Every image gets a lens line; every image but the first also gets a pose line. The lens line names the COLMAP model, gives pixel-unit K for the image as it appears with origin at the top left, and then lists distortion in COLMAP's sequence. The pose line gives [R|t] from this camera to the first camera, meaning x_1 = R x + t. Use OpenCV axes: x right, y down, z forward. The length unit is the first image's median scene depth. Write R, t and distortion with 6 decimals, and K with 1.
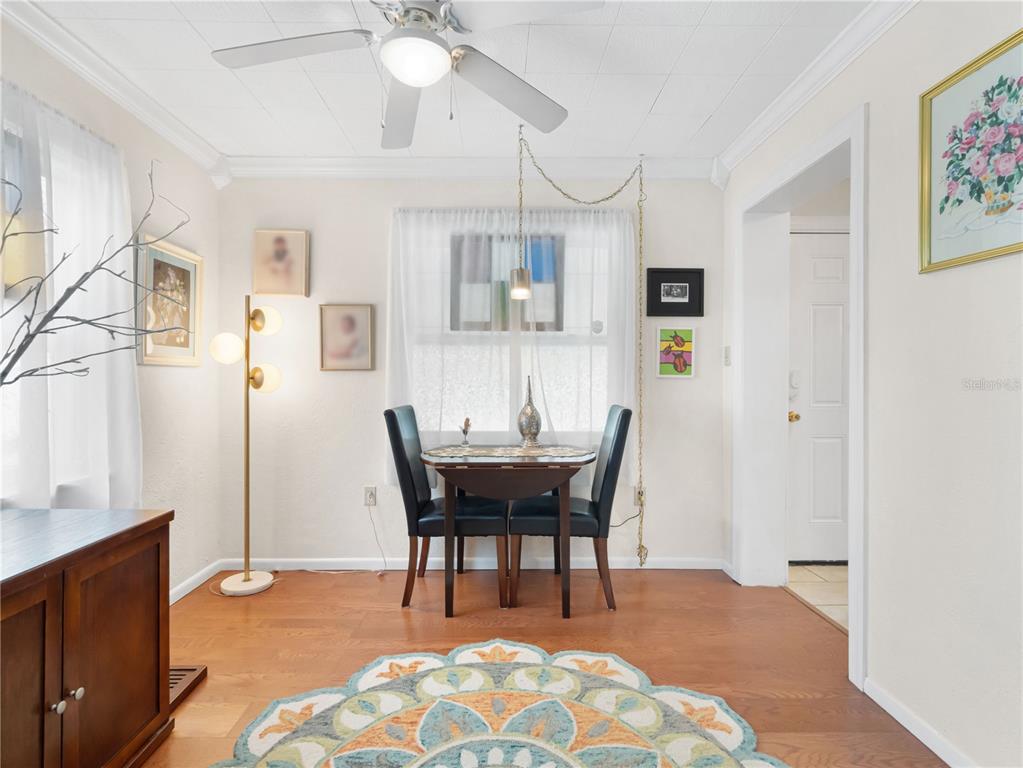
lens RADIAL K [[518.5, 0, 507.0], [0, 518.5, 382.7], [0, 0, 1]] dist [-0.006836, -0.000716]
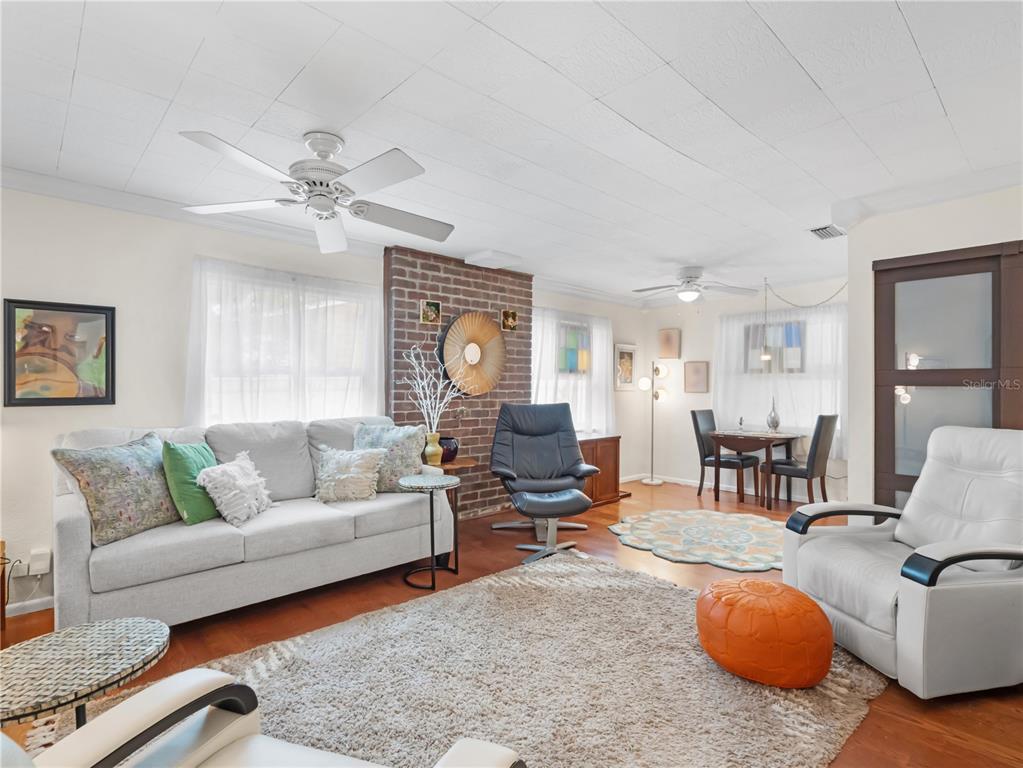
lens RADIAL K [[518.5, 0, 509.5], [0, 518.5, 385.4], [0, 0, 1]] dist [-0.006836, -0.000716]
pose [[0.666459, 0.004177, -0.745530, 0.793514], [-0.006119, 0.999981, 0.000133, -0.049374], [0.745517, 0.004473, 0.666472, -1.029985]]
